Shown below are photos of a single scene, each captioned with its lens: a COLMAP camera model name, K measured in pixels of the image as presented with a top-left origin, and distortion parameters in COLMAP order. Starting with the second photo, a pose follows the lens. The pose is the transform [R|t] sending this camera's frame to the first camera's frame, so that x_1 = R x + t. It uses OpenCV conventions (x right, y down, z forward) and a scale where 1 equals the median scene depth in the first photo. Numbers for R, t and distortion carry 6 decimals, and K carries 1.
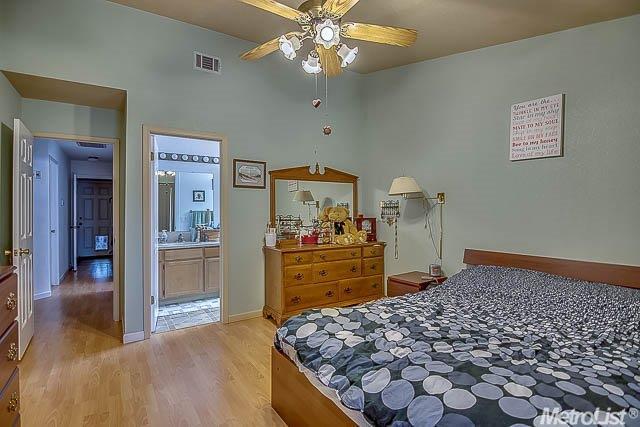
lens RADIAL K [[321.1, 0, 319.7], [0, 321.1, 212.9], [0, 0, 1]] dist [-0.022201, -0.000451]
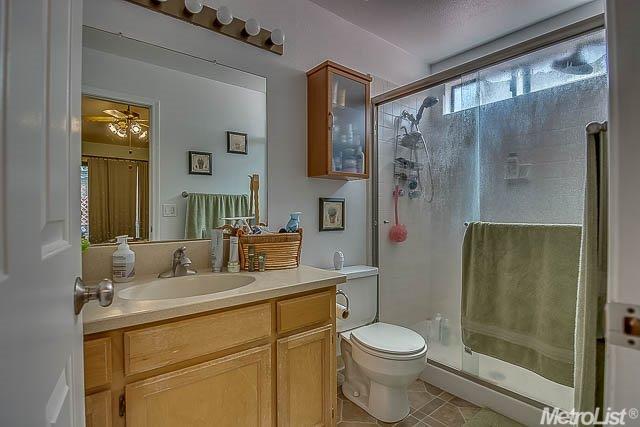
lens RADIAL K [[321.1, 0, 321.0], [0, 321.1, 215.6], [0, 0, 1]] dist [-0.022201, -0.000451]
pose [[0.995453, 0.006565, 0.095026, -0.781447], [-0.005902, 0.999956, -0.007253, 0.088516], [-0.095070, 0.006659, 0.995448, 1.632890]]
